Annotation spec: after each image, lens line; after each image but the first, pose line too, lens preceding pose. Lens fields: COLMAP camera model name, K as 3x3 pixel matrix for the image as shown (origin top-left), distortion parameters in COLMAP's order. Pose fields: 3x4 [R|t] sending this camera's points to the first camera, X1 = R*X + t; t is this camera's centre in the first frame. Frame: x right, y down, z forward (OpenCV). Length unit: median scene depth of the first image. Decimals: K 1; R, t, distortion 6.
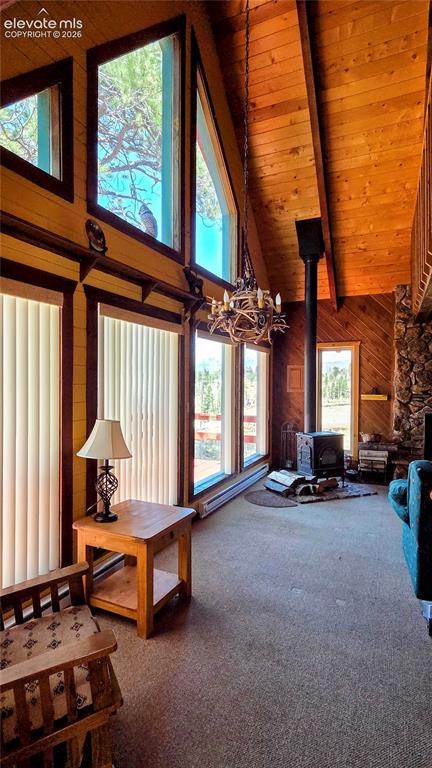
lens RADIAL K [[381.3, 0, 215.0], [0, 381.3, 387.4], [0, 0, 1]] dist [-0.002280, 0.000926]
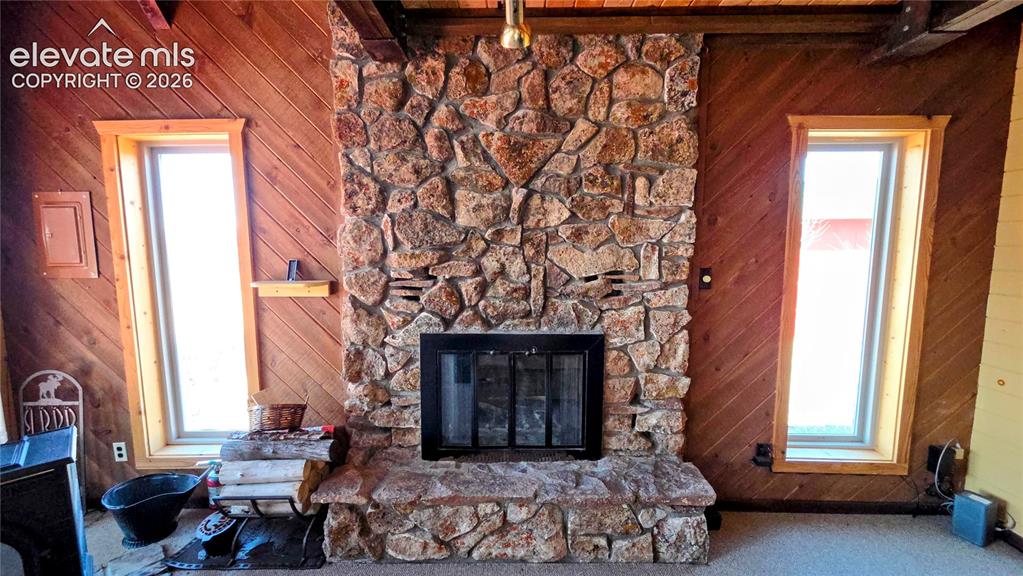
lens RADIAL K [[419.4, 0, 511.1], [0, 419.4, 292.4], [0, 0, 1]] dist [0.002425, -0.000261]
pose [[0.909479, -0.050017, 0.412730, 0.466471], [0.012194, 0.995519, 0.093773, -0.004250], [-0.415571, -0.080252, 0.906013, 0.612567]]
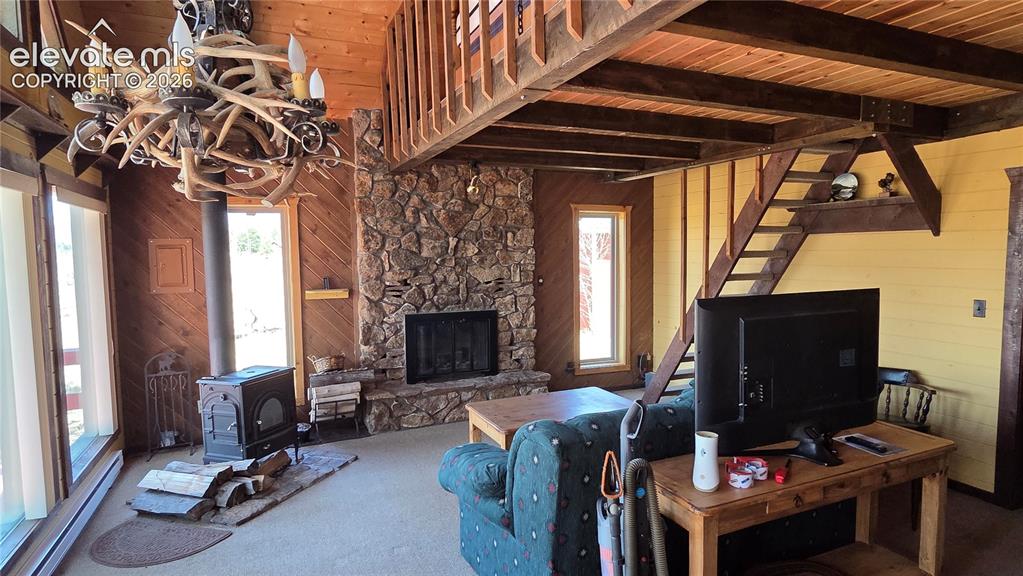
lens RADIAL K [[568.5, 0, 509.0], [0, 568.5, 291.9], [0, 0, 1]] dist [-0.000530, -0.000202]
pose [[0.666900, -0.065869, 0.742230, -0.053692], [0.028223, 0.997603, 0.063174, -0.027046], [-0.744612, -0.021183, 0.667161, 0.212325]]
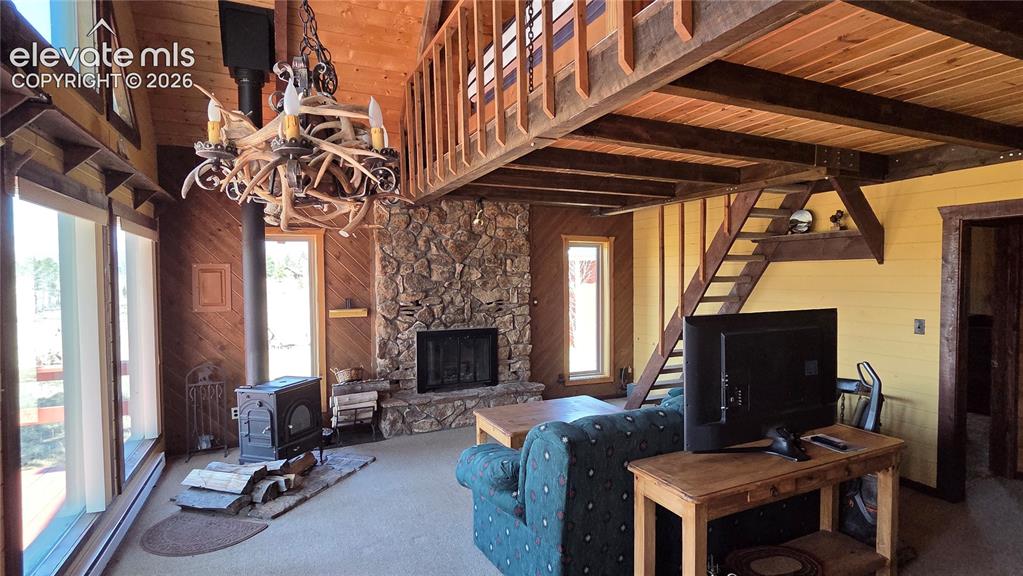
lens RADIAL K [[507.9, 0, 506.2], [0, 507.9, 292.1], [0, 0, 1]] dist [-0.002280, 0.000926]
pose [[0.654982, -0.033272, 0.754912, -0.078885], [0.024403, 0.999440, 0.022877, -0.026250], [-0.755250, 0.003438, 0.655427, 0.217411]]
